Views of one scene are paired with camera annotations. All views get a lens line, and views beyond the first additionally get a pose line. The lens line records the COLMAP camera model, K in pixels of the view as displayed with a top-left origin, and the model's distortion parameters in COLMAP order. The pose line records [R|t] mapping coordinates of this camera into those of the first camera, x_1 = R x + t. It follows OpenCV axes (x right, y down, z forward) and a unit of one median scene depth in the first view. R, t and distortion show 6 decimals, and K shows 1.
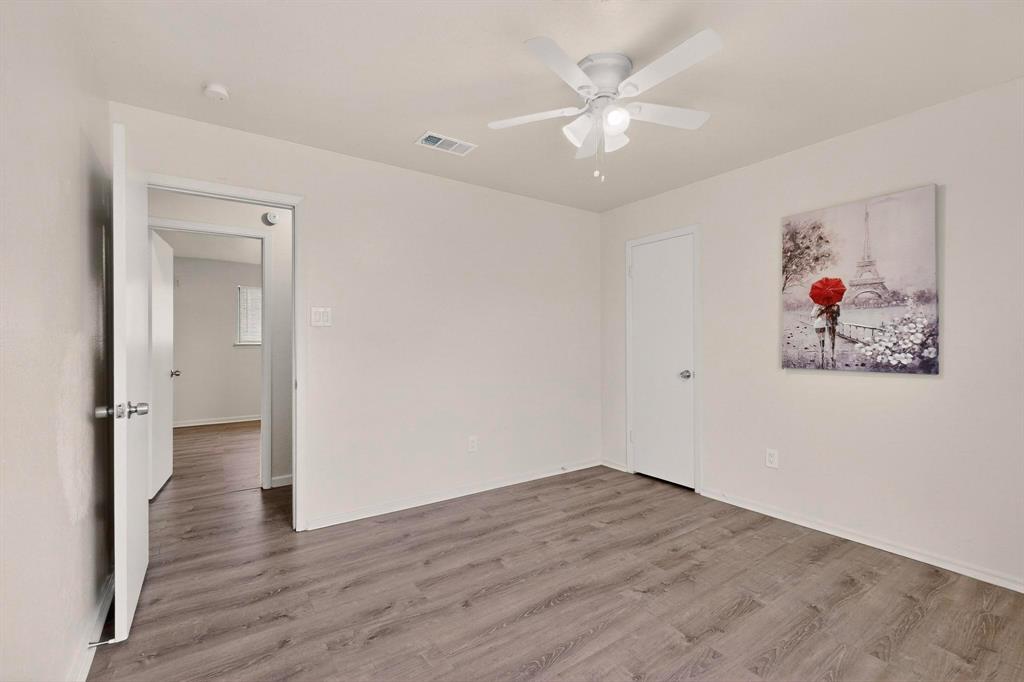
lens RADIAL K [[447.2, 0, 512.9], [0, 447.2, 341.3], [0, 0, 1]] dist [0.006779, -0.000219]
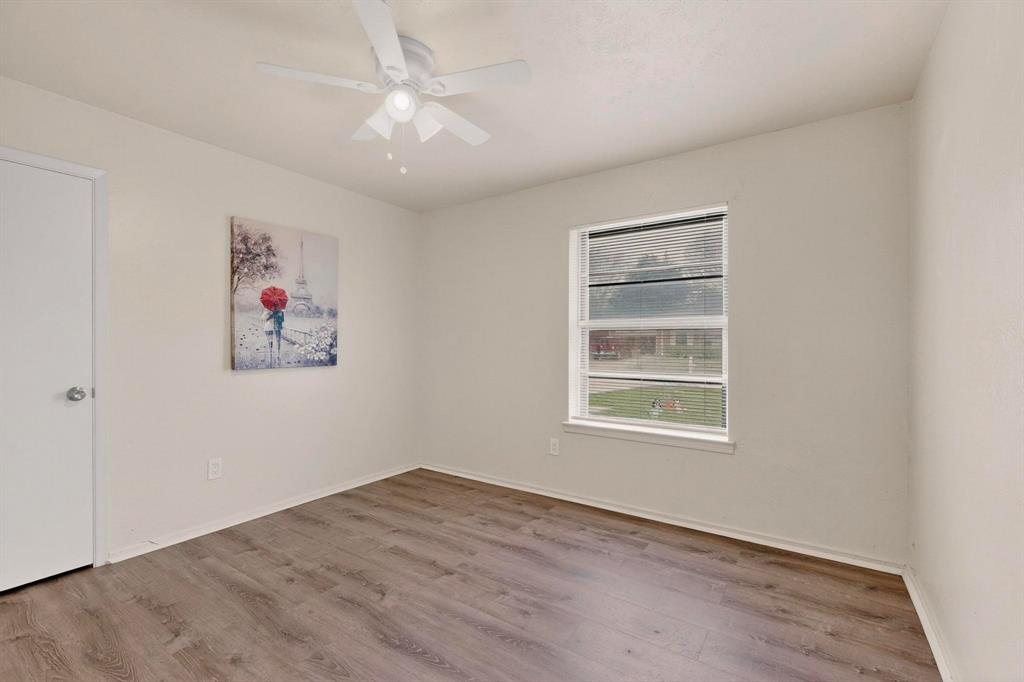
lens RADIAL K [[447.2, 0, 513.2], [0, 447.2, 343.2], [0, 0, 1]] dist [0.006779, -0.000219]
pose [[-0.354087, 0.006775, 0.935188, -0.600797], [0.002110, 0.999977, -0.006445, 0.009778], [-0.935210, -0.000308, -0.354093, 0.883631]]
